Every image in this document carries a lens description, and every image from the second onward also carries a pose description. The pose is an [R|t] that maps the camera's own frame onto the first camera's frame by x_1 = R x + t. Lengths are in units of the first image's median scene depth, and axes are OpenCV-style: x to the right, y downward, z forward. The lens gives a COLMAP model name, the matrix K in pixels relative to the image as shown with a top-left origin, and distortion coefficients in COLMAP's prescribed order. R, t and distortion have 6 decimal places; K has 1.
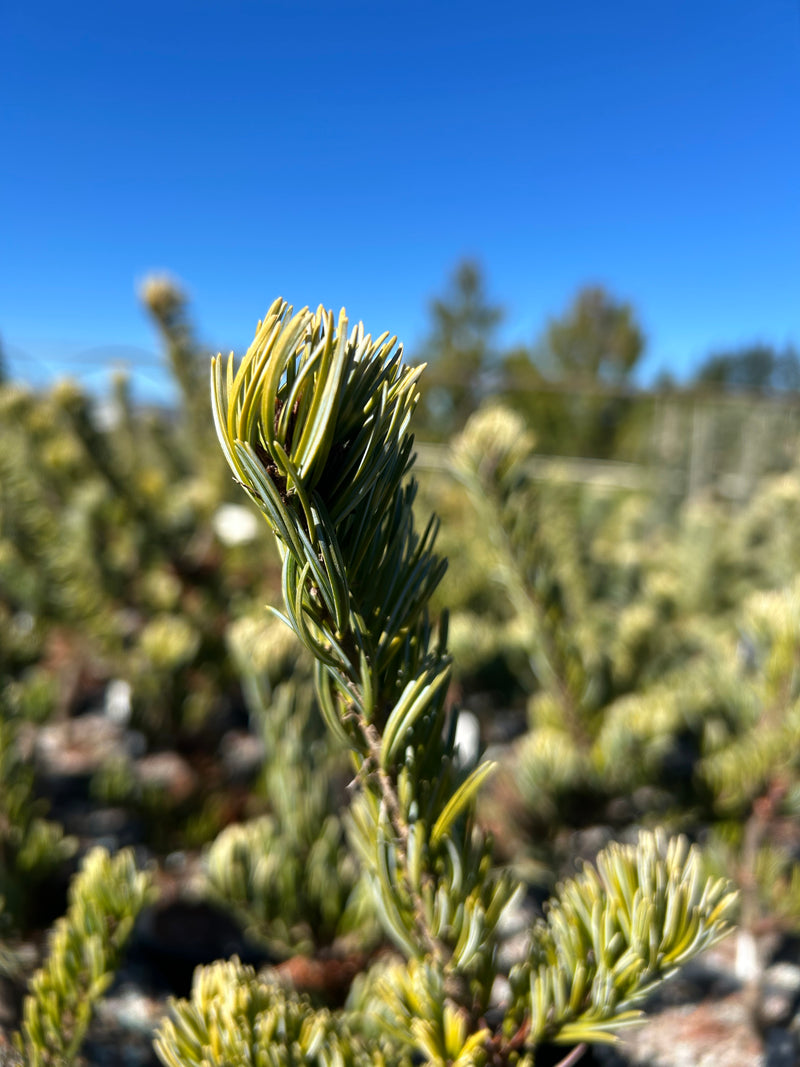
lens RADIAL K [[741.7, 0, 406.8], [0, 741.7, 534.2], [0, 0, 1]] dist [0.002093, -0.000350]
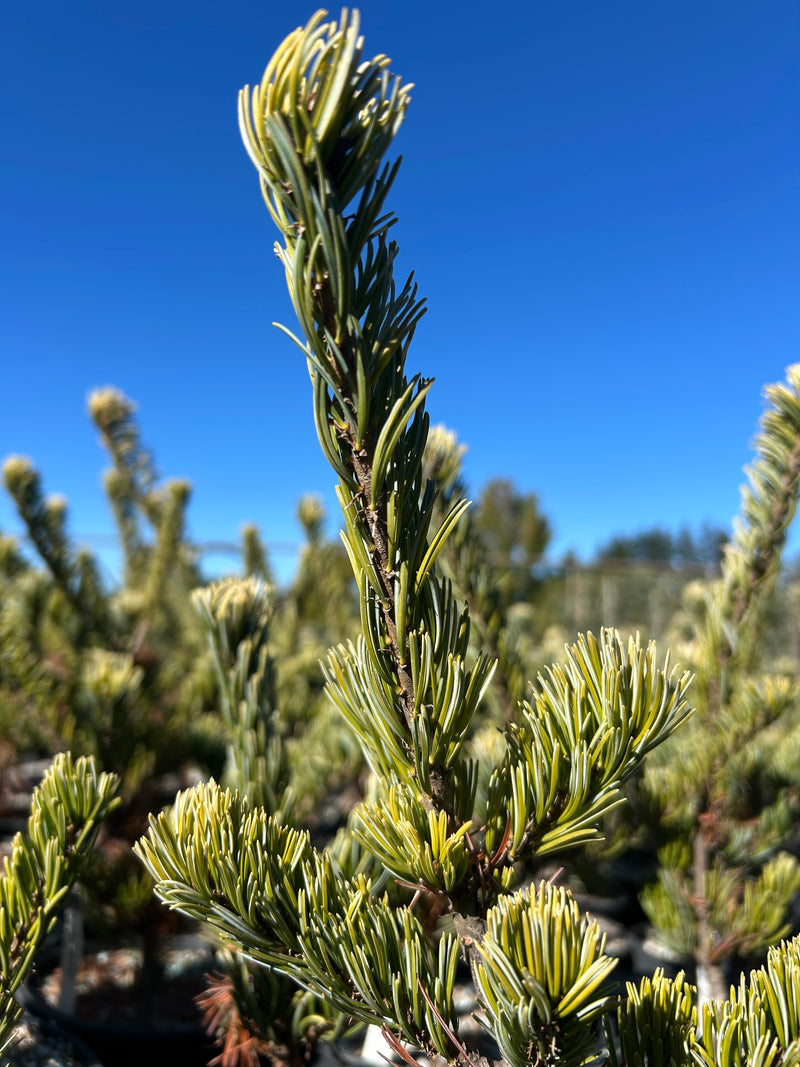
lens RADIAL K [[726.0, 0, 399.6], [0, 726.0, 556.4], [0, 0, 1]] dist [0.008766, -0.029525]
pose [[0.995483, -0.011693, 0.094218, -0.090261], [0.030777, 0.978540, -0.203747, 0.594007], [-0.089814, 0.205726, 0.974479, -0.036797]]
